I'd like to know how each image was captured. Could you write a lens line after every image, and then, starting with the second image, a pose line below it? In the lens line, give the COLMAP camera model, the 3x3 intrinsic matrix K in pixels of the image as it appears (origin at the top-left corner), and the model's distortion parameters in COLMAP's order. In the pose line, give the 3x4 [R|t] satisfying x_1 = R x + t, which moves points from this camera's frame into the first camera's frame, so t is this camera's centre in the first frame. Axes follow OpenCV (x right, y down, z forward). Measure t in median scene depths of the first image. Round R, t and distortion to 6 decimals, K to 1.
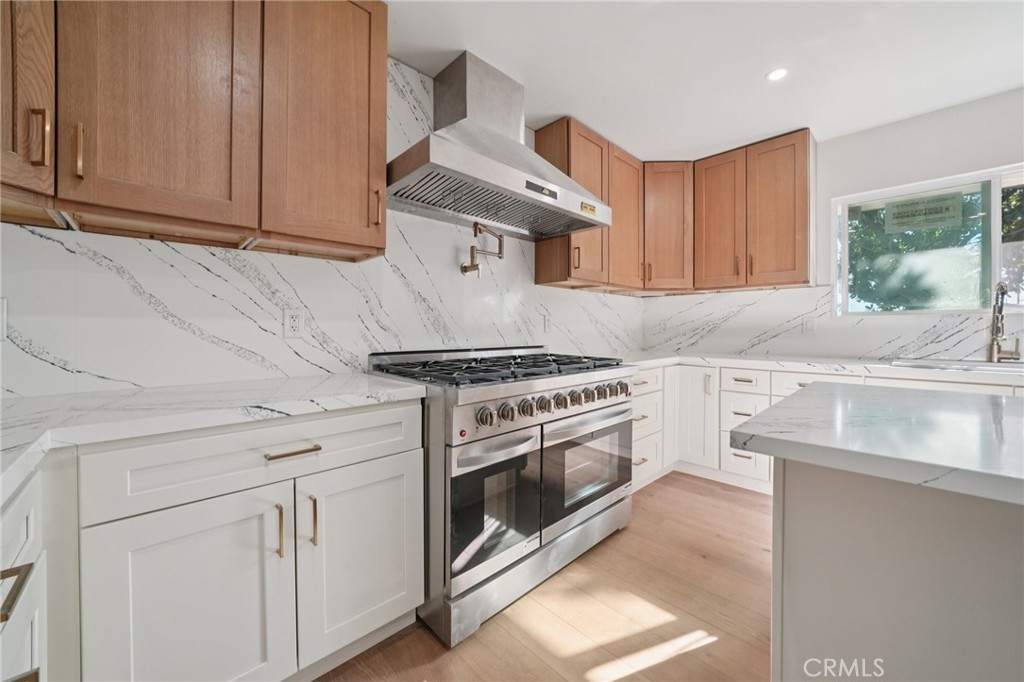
lens RADIAL K [[395.6, 0, 513.5], [0, 395.6, 330.7], [0, 0, 1]] dist [-0.018311, 0.001707]
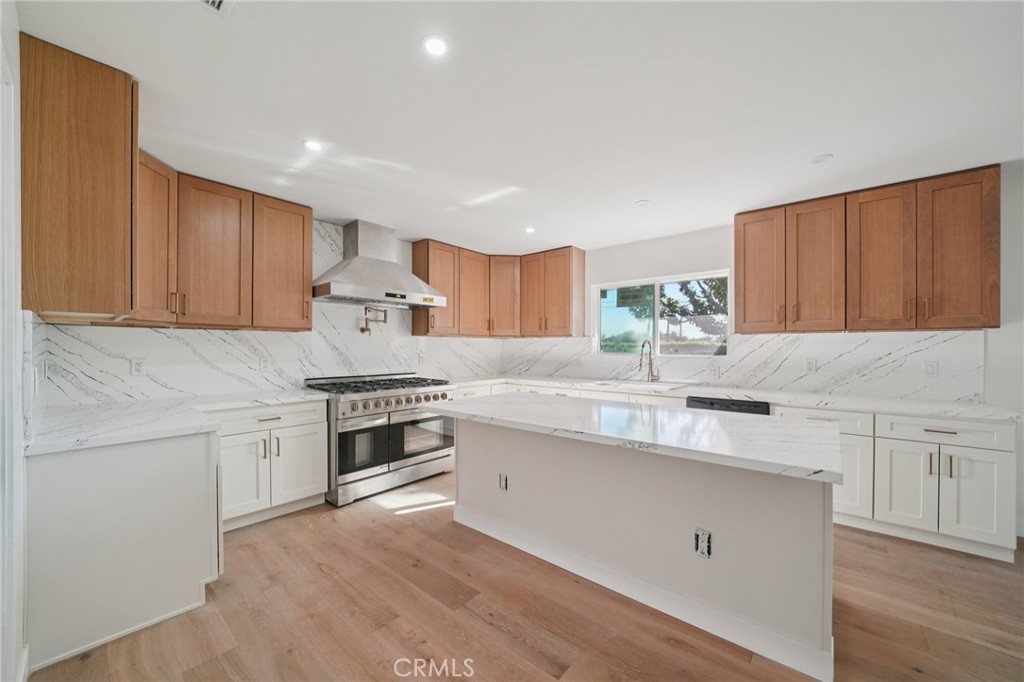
lens RADIAL K [[395.6, 0, 509.6], [0, 395.6, 350.3], [0, 0, 1]] dist [-0.018311, 0.001707]
pose [[0.995673, 0.001654, 0.092910, 0.478355], [-0.001964, 0.999993, 0.003240, -0.094983], [-0.092904, -0.003409, 0.995669, -1.068981]]
